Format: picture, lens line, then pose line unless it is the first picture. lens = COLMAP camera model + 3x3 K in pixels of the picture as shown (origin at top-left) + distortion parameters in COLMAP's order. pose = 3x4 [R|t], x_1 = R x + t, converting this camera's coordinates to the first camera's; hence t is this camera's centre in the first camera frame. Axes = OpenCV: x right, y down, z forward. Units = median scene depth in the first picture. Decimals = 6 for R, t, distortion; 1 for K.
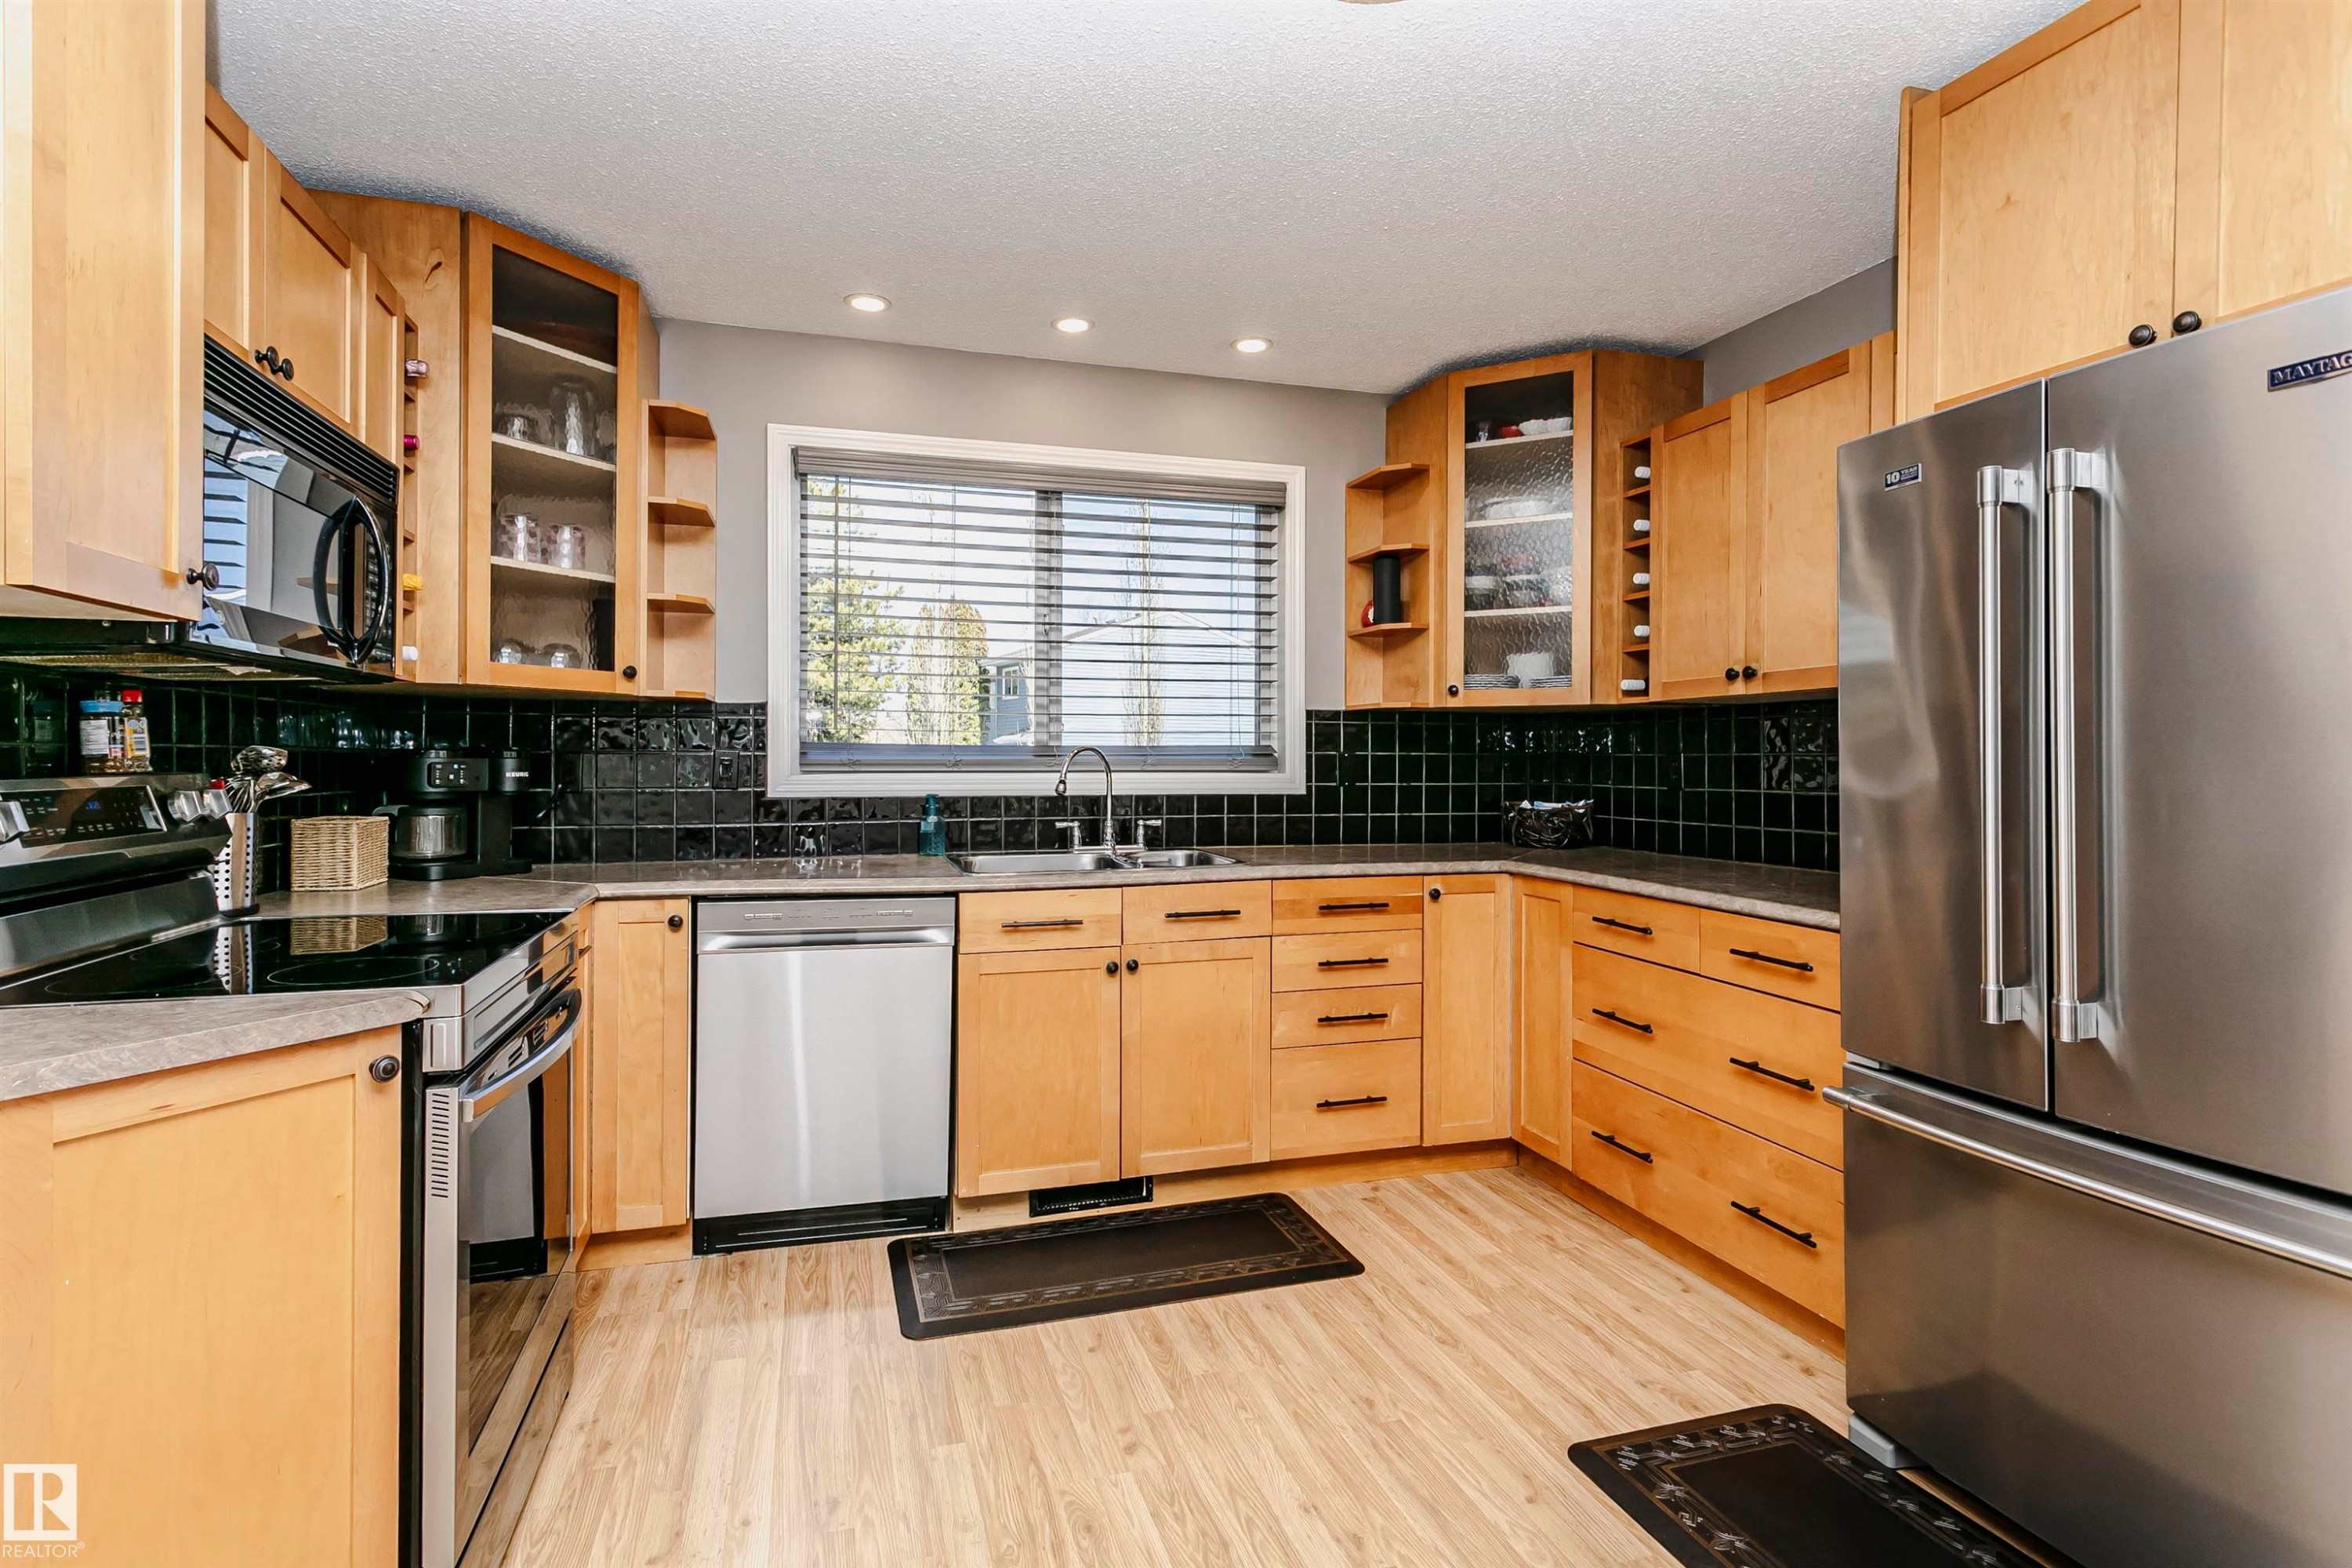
lens RADIAL K [[1131.6, 0, 1166.5], [0, 1131.6, 767.9], [0, 0, 1]] dist [0.001913, 0.000229]
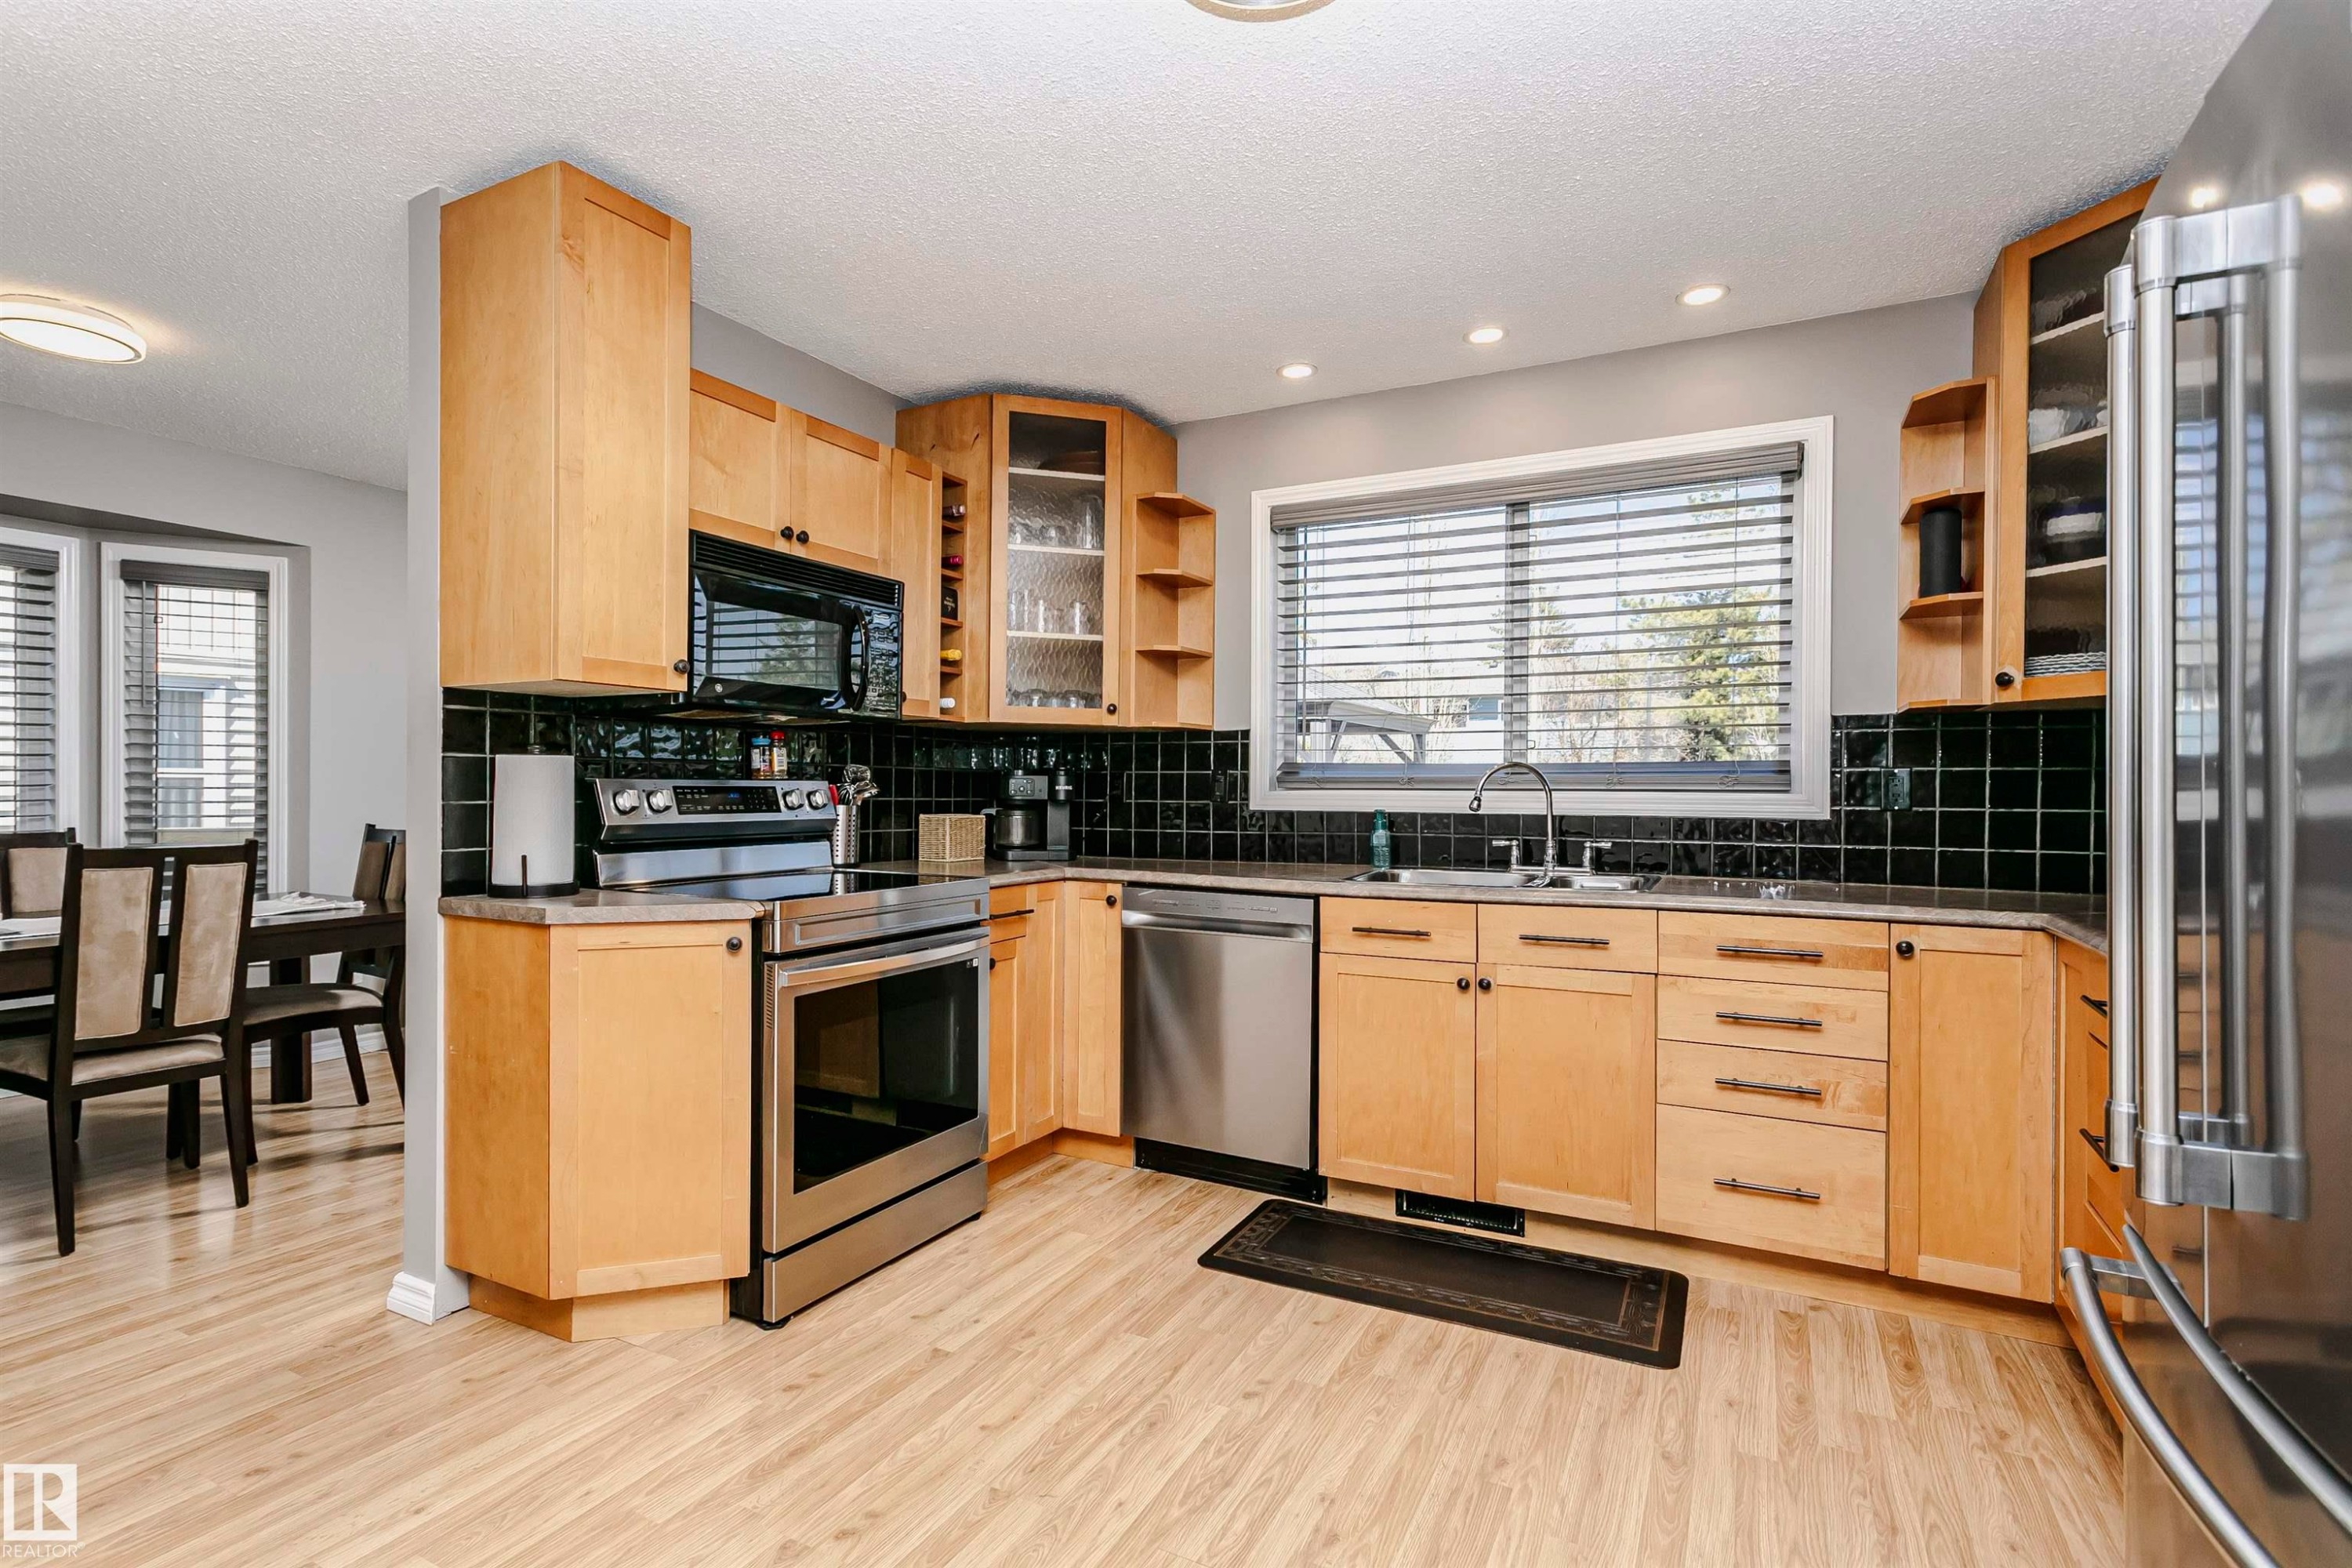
lens RADIAL K [[1143.1, 0, 1166.0], [0, 1143.1, 804.0], [0, 0, 1]] dist [0.010106, -0.000087]
pose [[0.709535, 0.011597, -0.704575, 0.458603], [-0.010899, 0.999926, 0.005483, 0.015807], [0.704586, 0.003789, 0.709608, 0.102175]]
